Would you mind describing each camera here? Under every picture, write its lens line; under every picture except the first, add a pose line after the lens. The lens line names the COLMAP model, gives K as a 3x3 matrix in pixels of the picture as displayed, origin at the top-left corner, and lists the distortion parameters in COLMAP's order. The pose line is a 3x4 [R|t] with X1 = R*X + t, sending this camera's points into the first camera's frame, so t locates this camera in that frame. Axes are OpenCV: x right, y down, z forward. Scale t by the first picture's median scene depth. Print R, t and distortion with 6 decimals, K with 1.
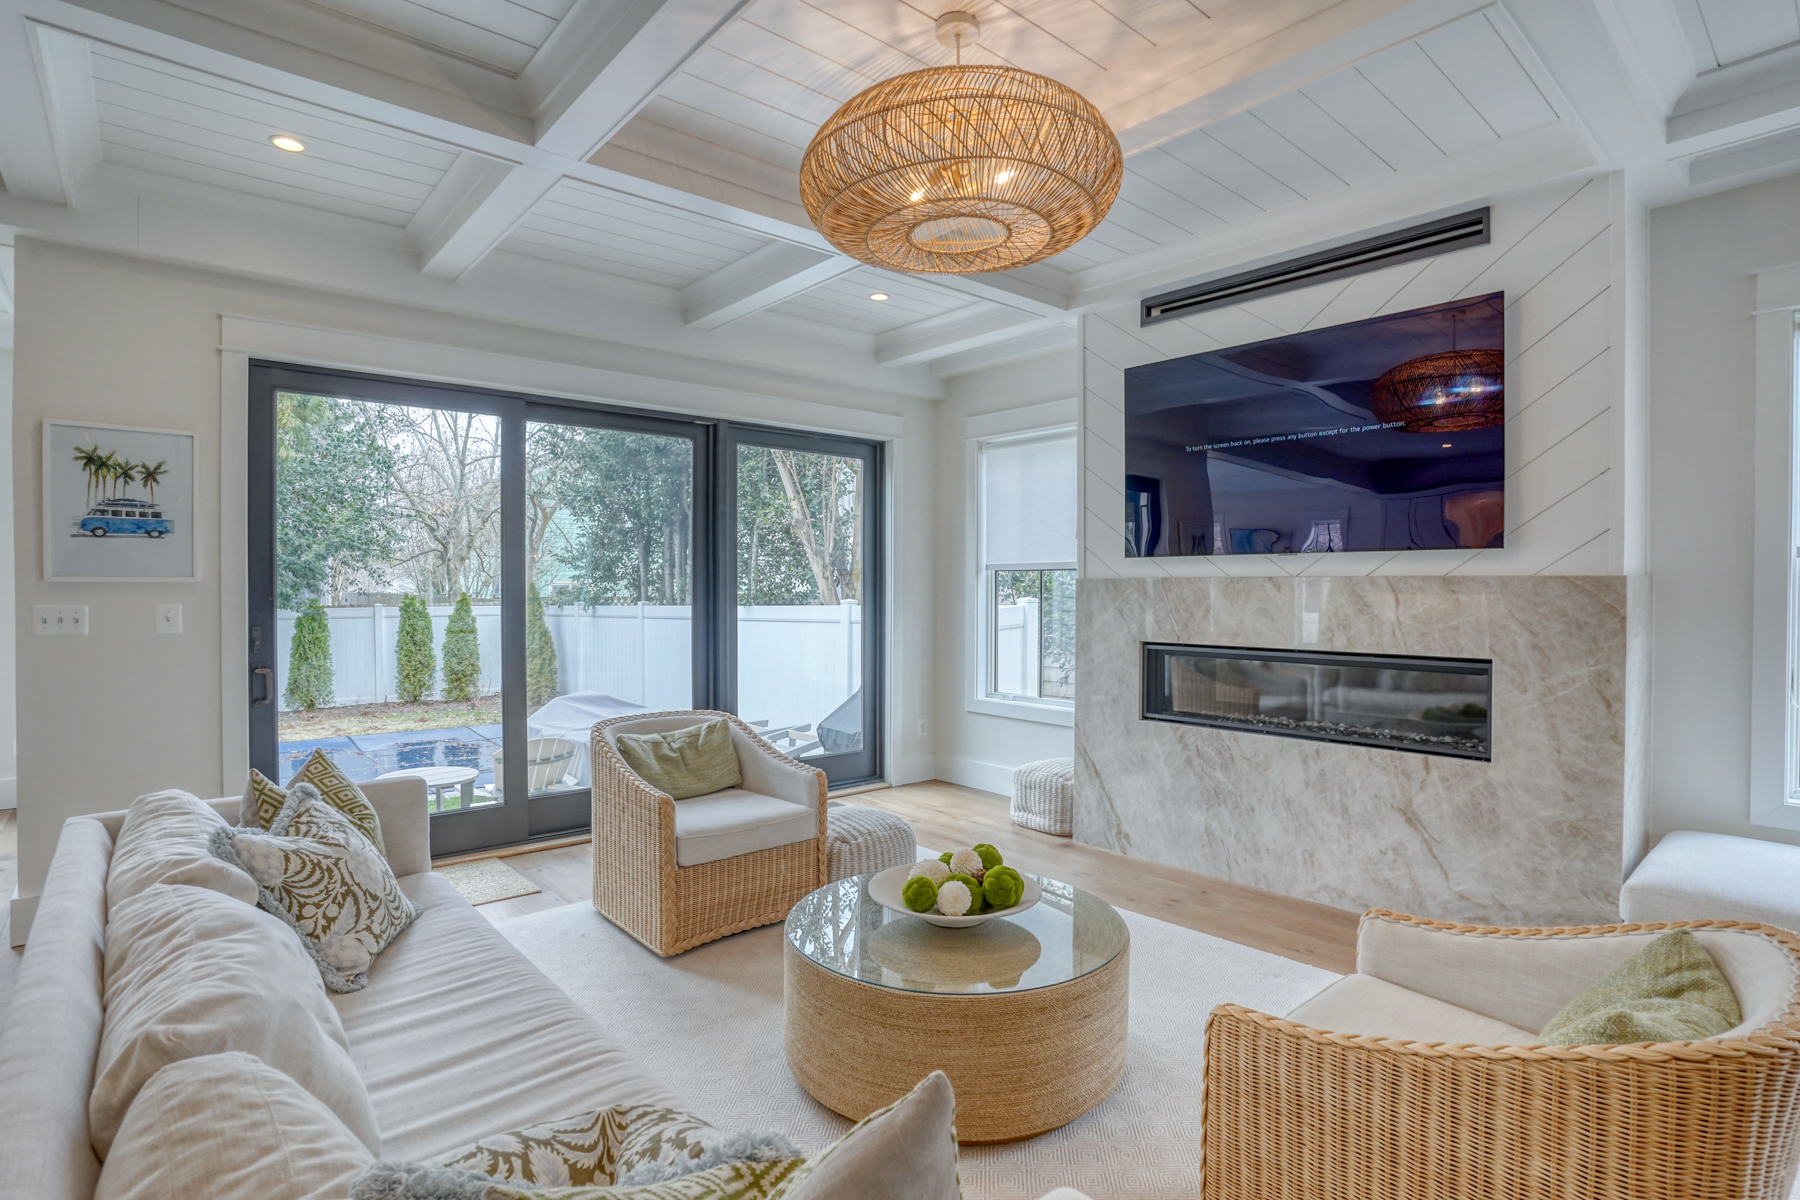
lens RADIAL K [[886.9, 0, 904.4], [0, 886.9, 599.1], [0, 0, 1]] dist [-0.042289, 0.004229]
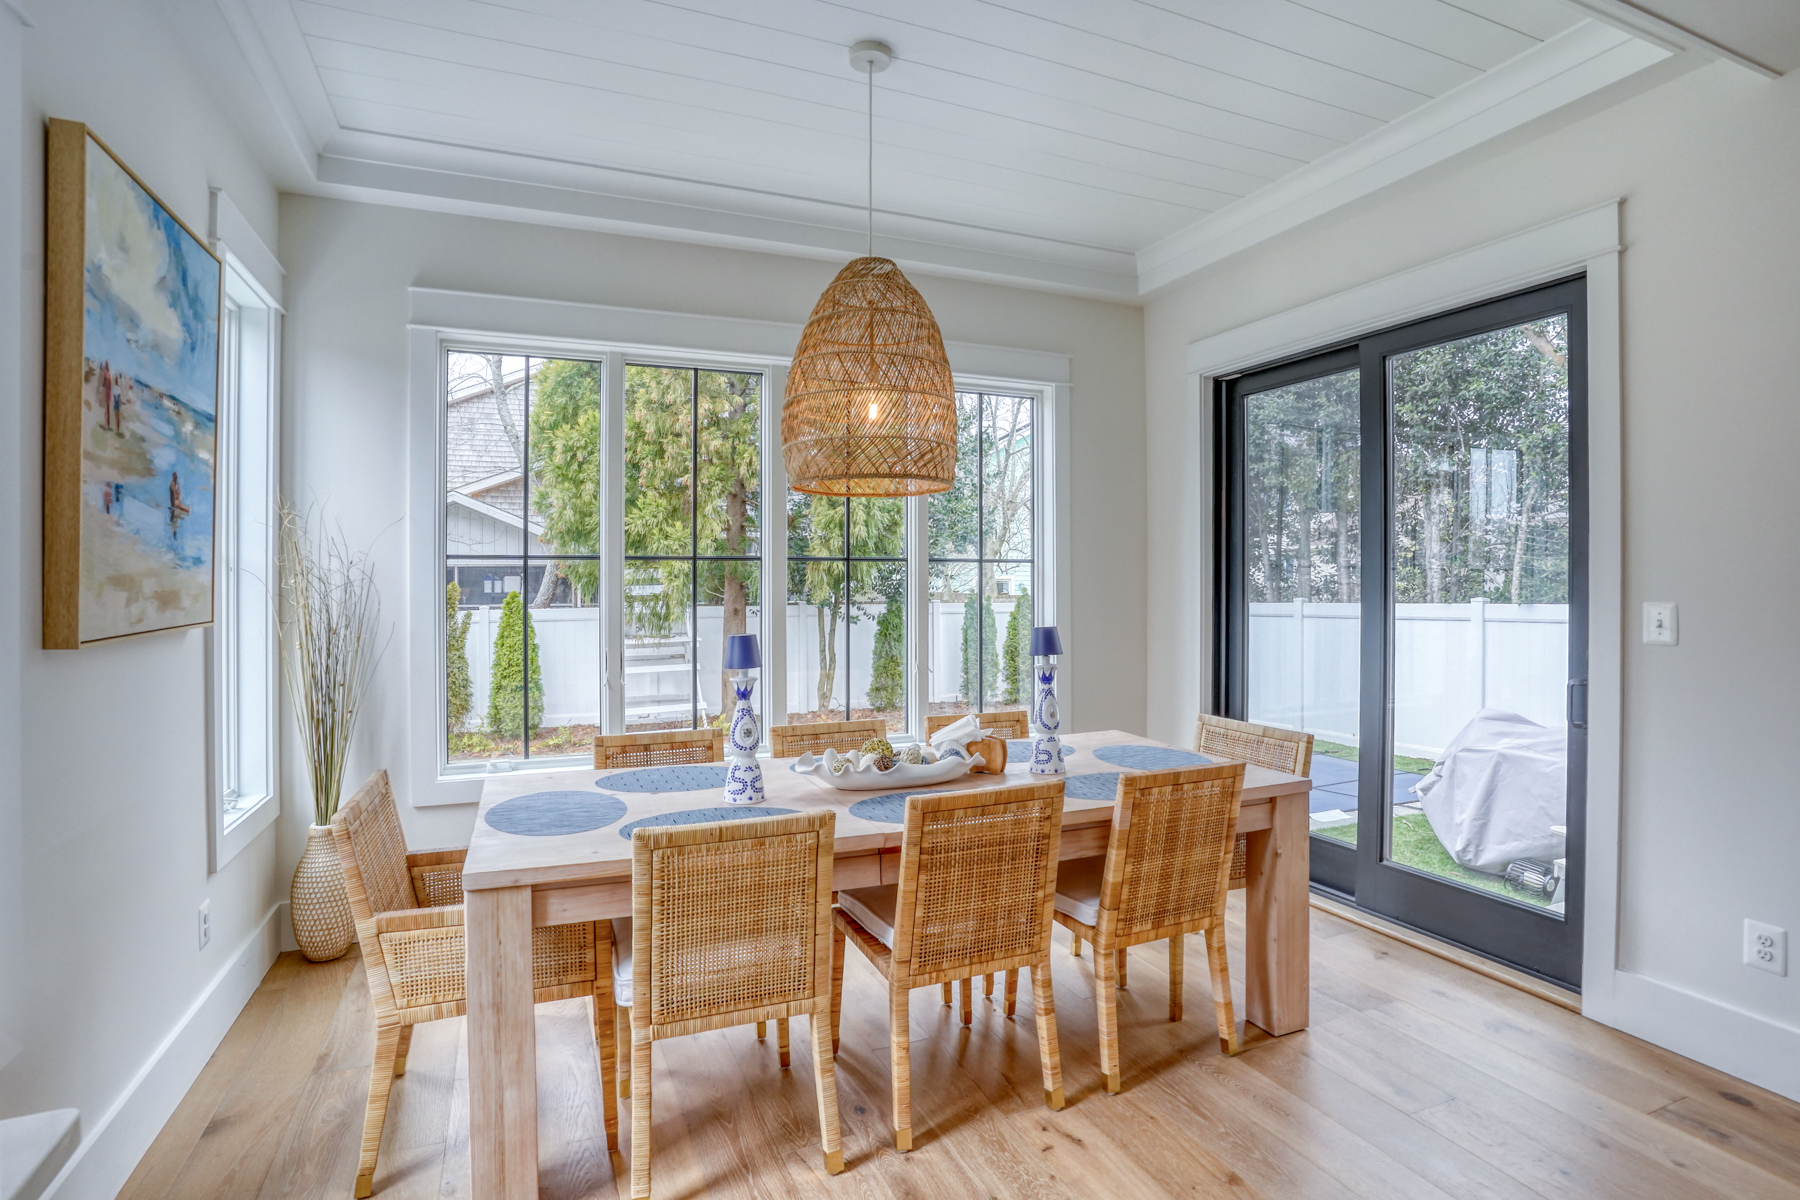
lens RADIAL K [[862.3, 0, 866.2], [0, 862.3, 580.7], [0, 0, 1]] dist [-0.047607, 0.005203]
pose [[0.971798, -0.000234, -0.235816, -1.467396], [-0.003421, 0.999880, -0.015090, -0.001083], [0.235791, 0.015472, 0.971681, 0.202022]]
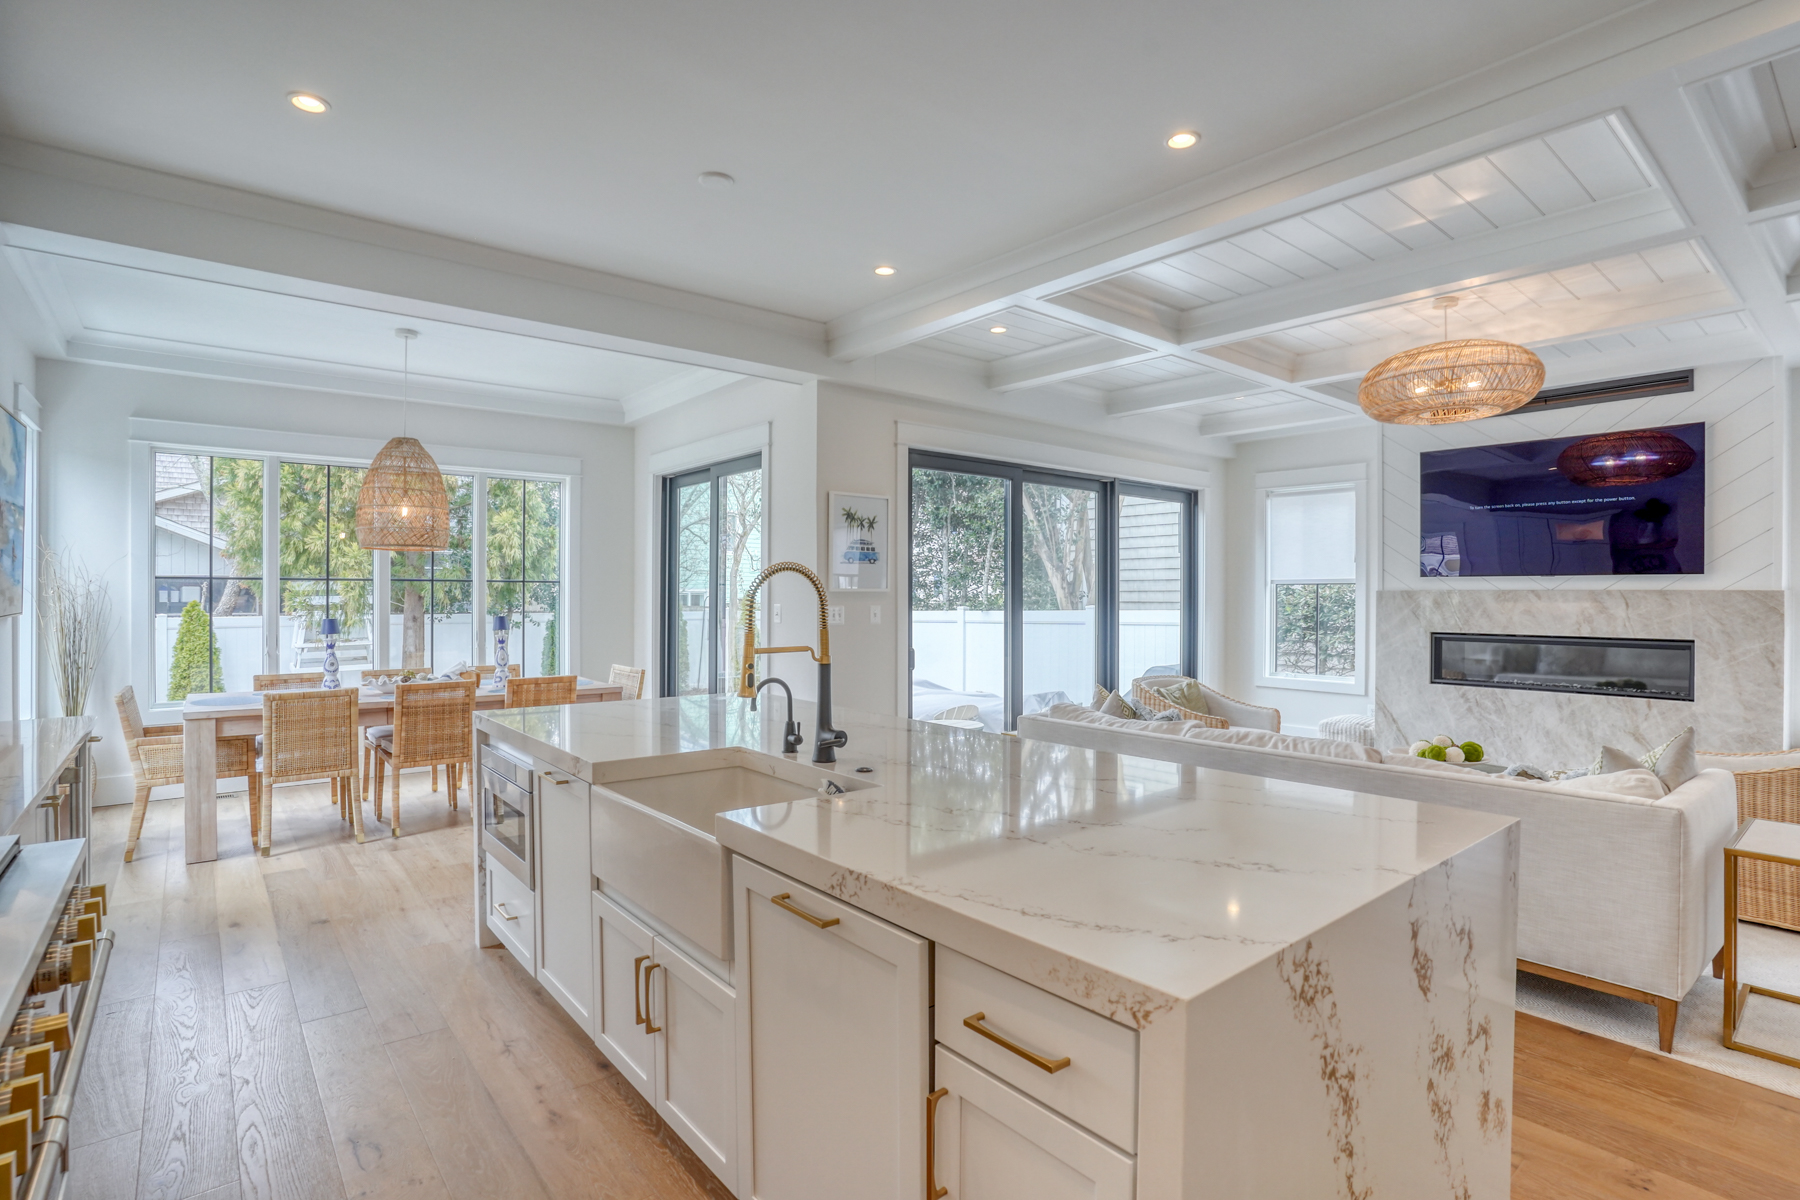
lens RADIAL K [[938.7, 0, 881.8], [0, 938.7, 596.6], [0, 0, 1]] dist [-0.016567, 0.009588]
pose [[0.999910, 0.003058, 0.013027, -0.836848], [-0.002913, 0.999934, -0.011138, 0.009461], [-0.013060, 0.011099, 0.999853, -0.711549]]
